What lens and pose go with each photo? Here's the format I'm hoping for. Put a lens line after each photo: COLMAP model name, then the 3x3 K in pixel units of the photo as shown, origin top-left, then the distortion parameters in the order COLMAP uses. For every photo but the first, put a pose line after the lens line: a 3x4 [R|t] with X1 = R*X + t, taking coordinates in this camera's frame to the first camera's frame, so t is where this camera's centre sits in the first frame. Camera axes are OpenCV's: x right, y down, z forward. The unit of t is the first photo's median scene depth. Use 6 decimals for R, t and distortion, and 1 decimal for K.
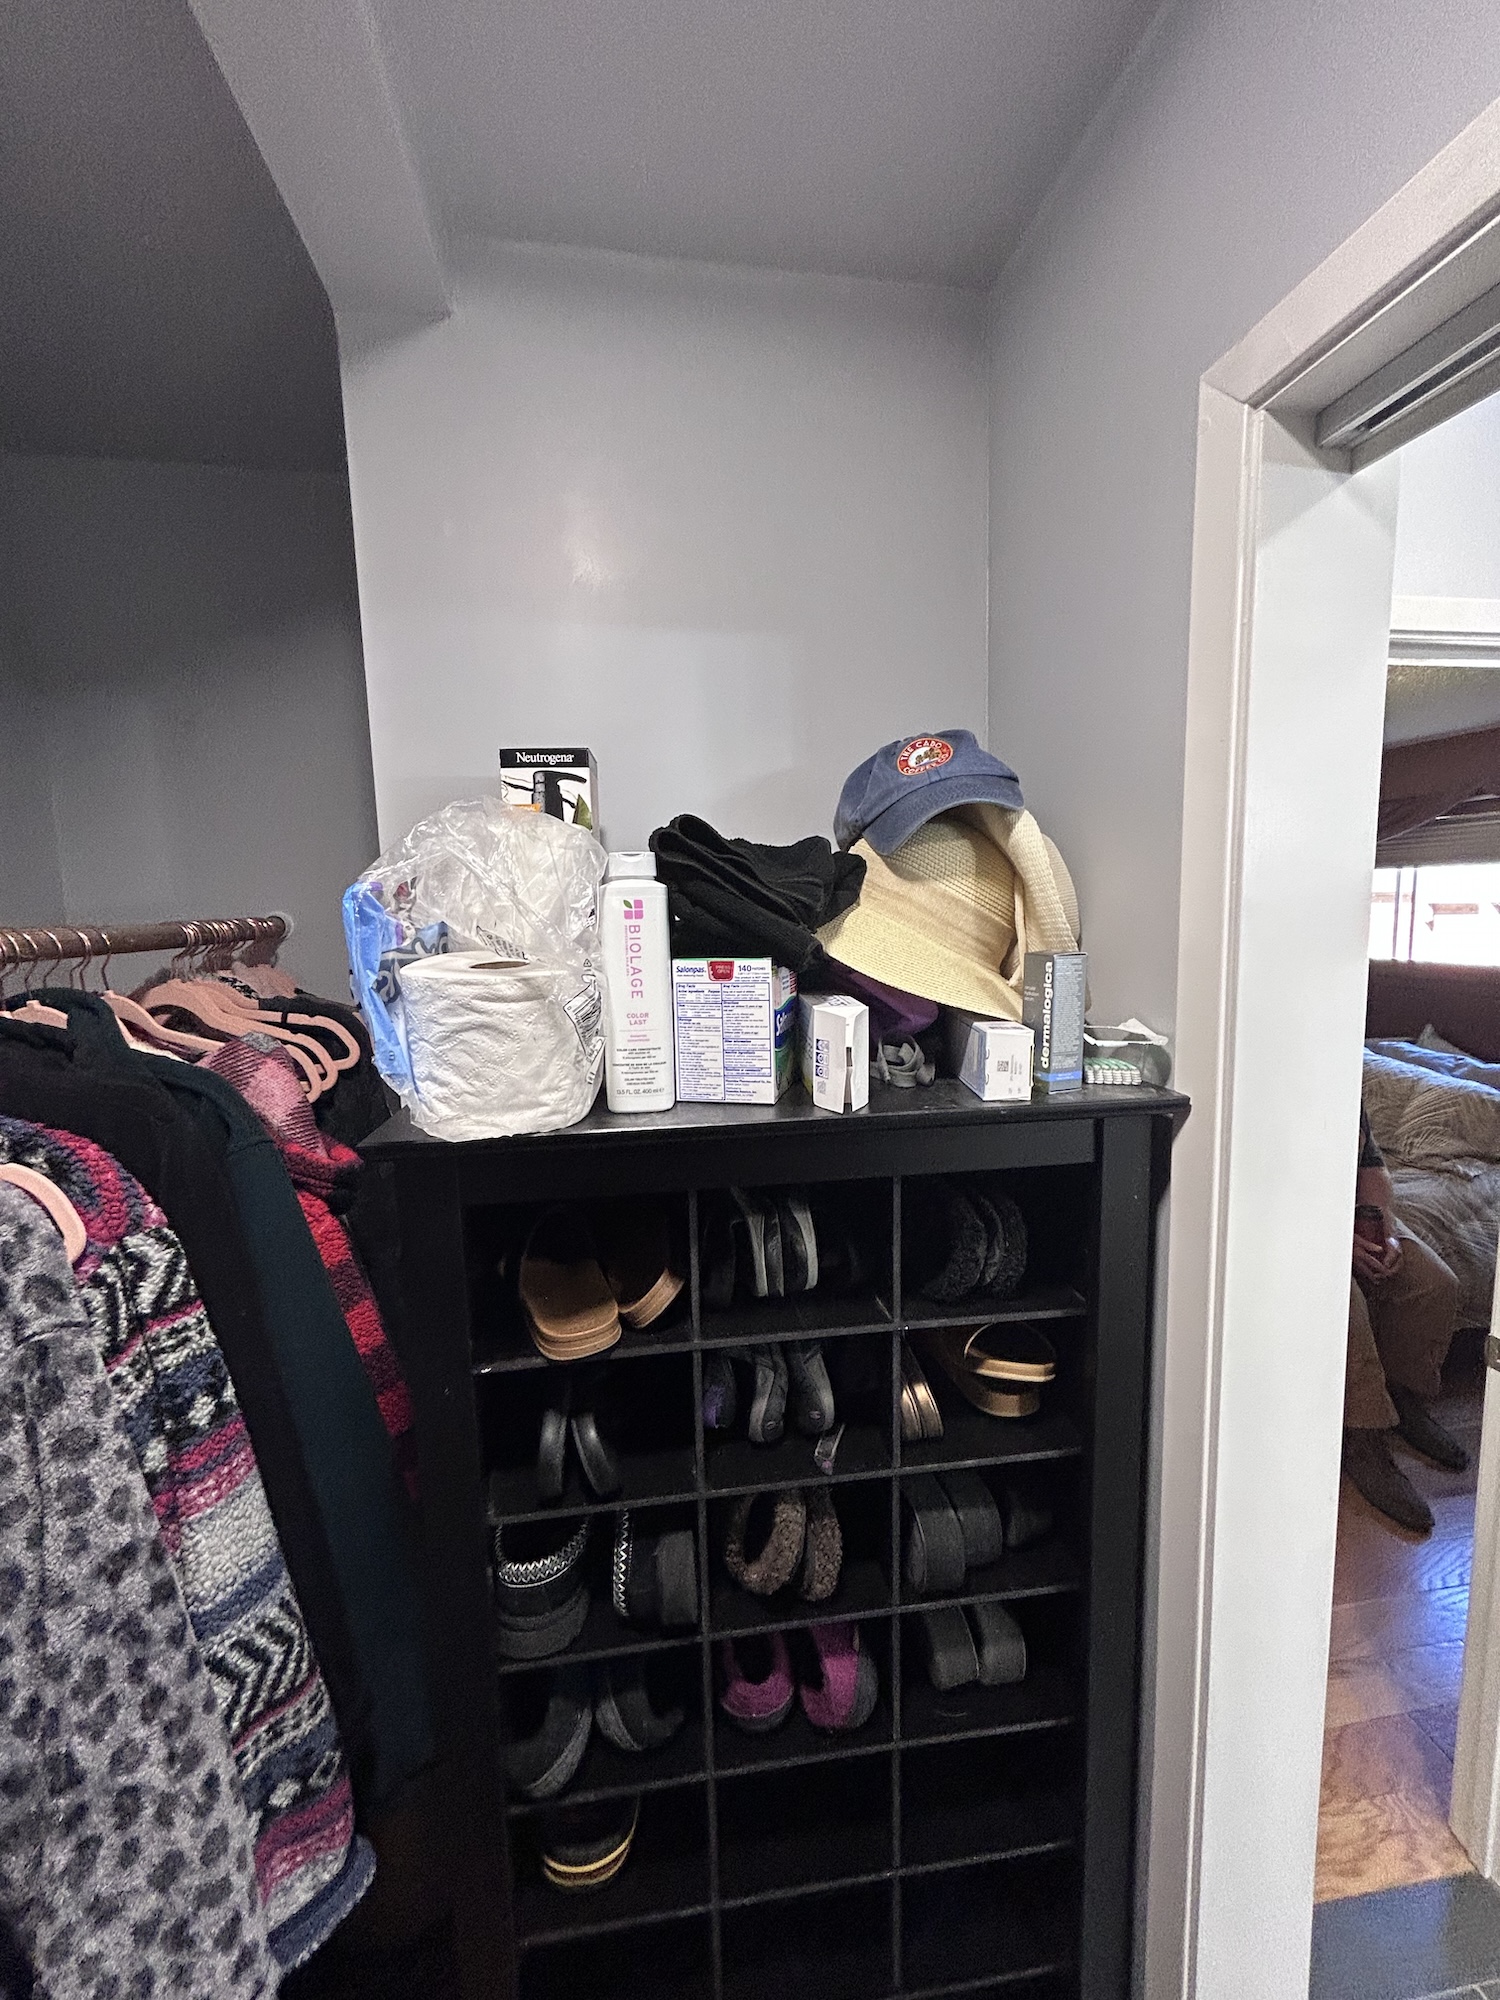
lens RADIAL K [[815.3, 0, 751.0], [0, 815.3, 1021.4], [0, 0, 1]] dist [0.004586, -0.001470]
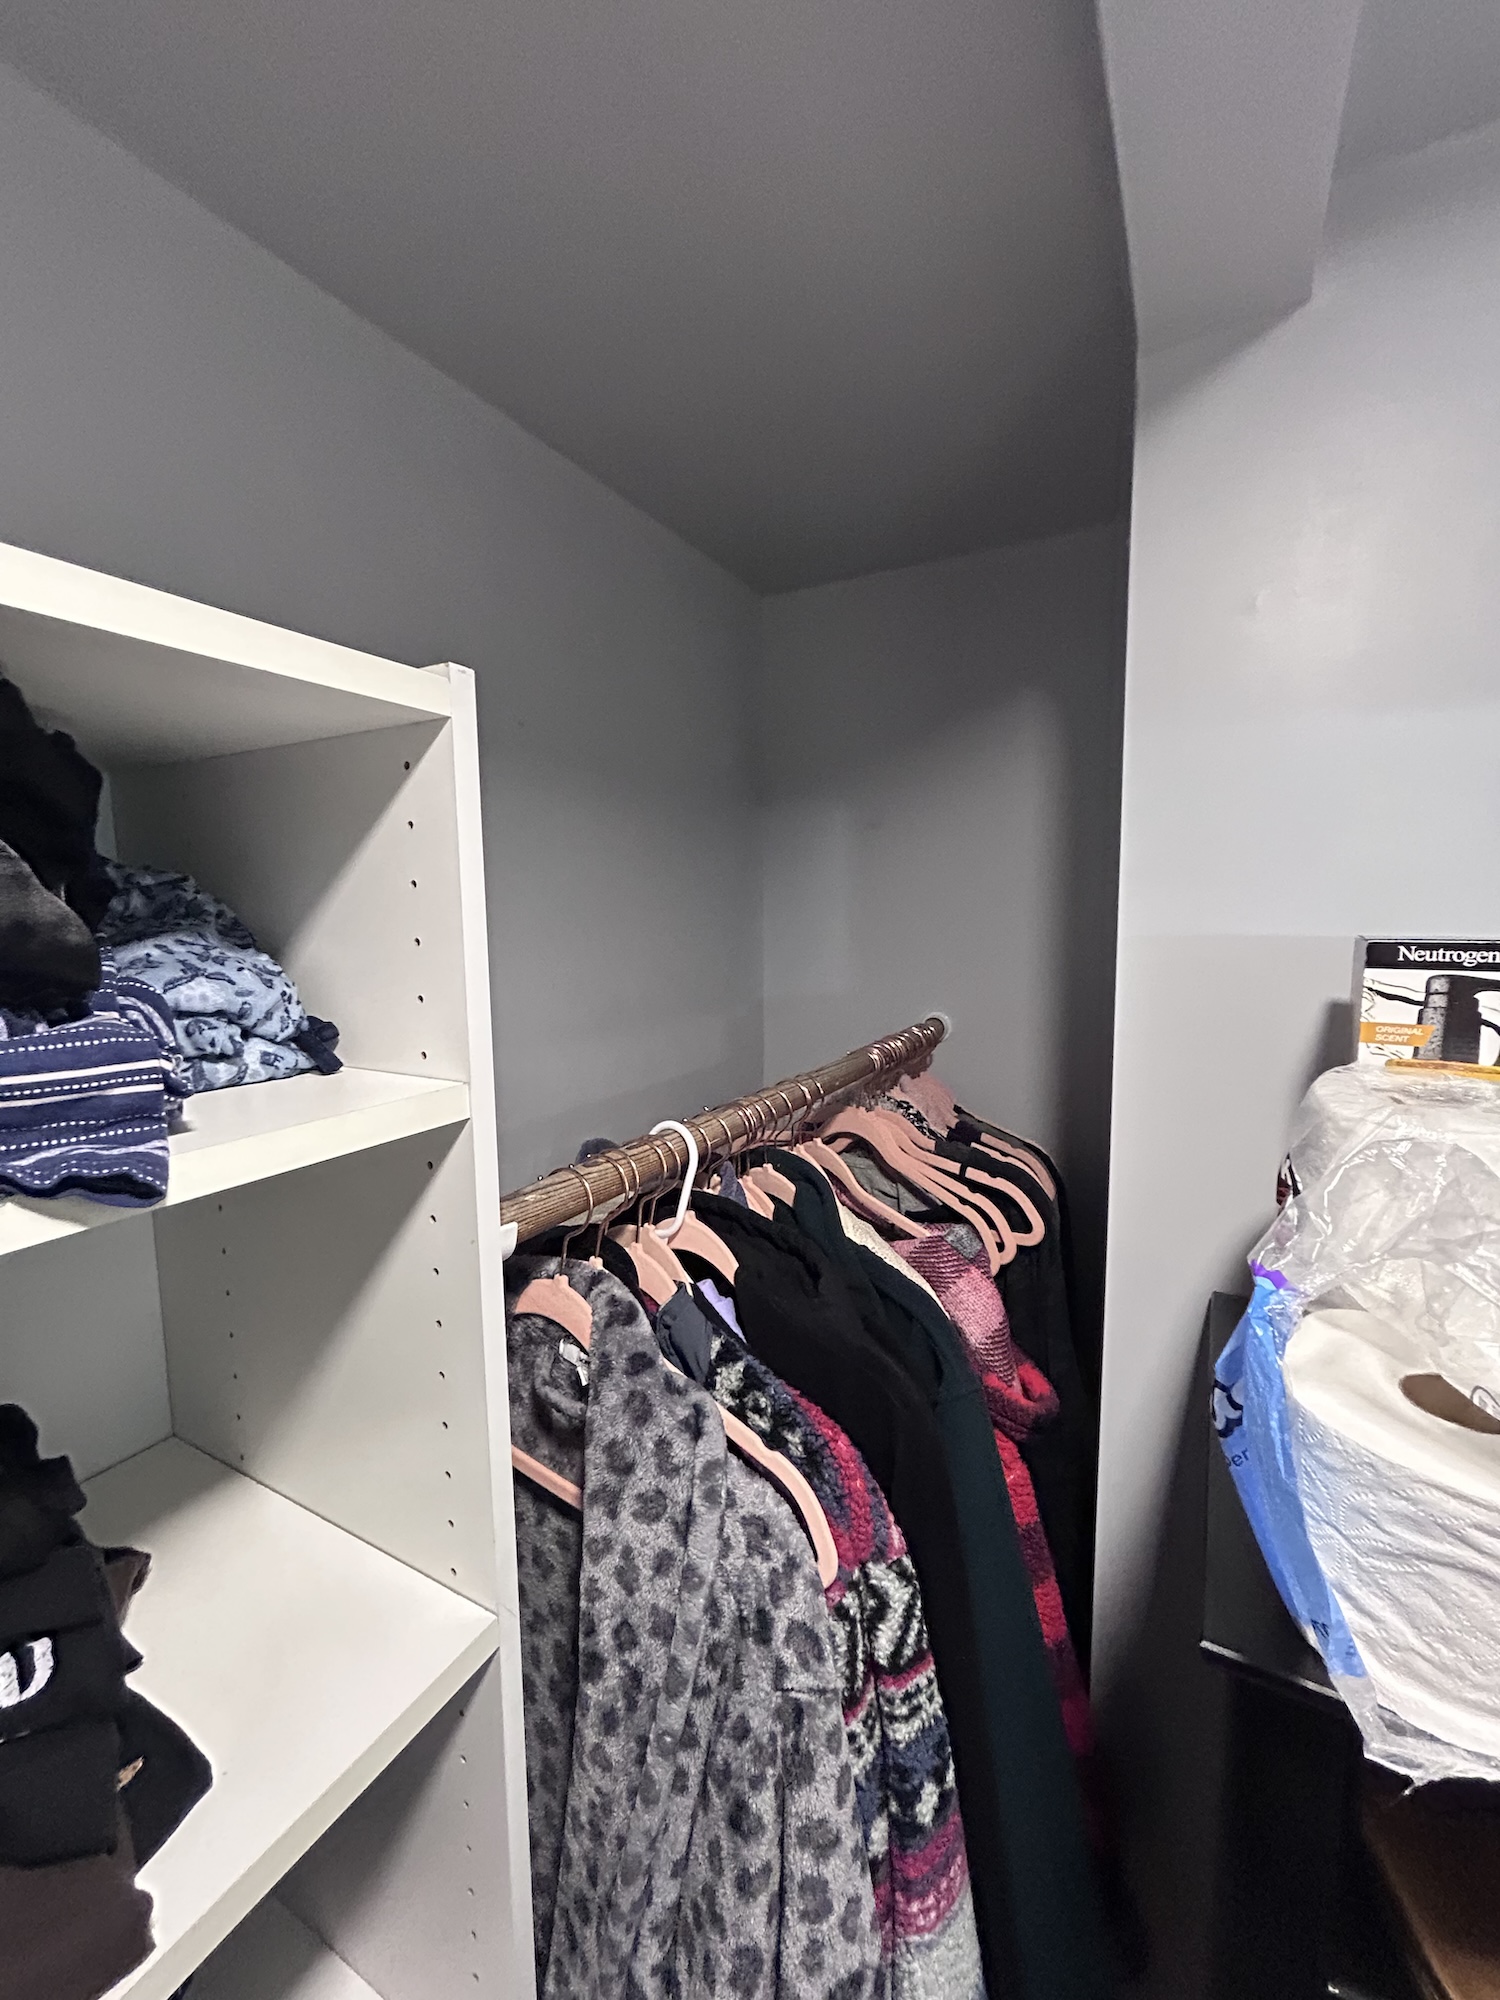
lens RADIAL K [[815.3, 0, 731.7], [0, 815.3, 997.8], [0, 0, 1]] dist [0.004586, -0.001470]
pose [[0.777104, 0.074101, -0.624995, -0.373170], [-0.083935, 0.996376, 0.013771, -0.324821], [0.623750, 0.041758, 0.780508, 0.204262]]
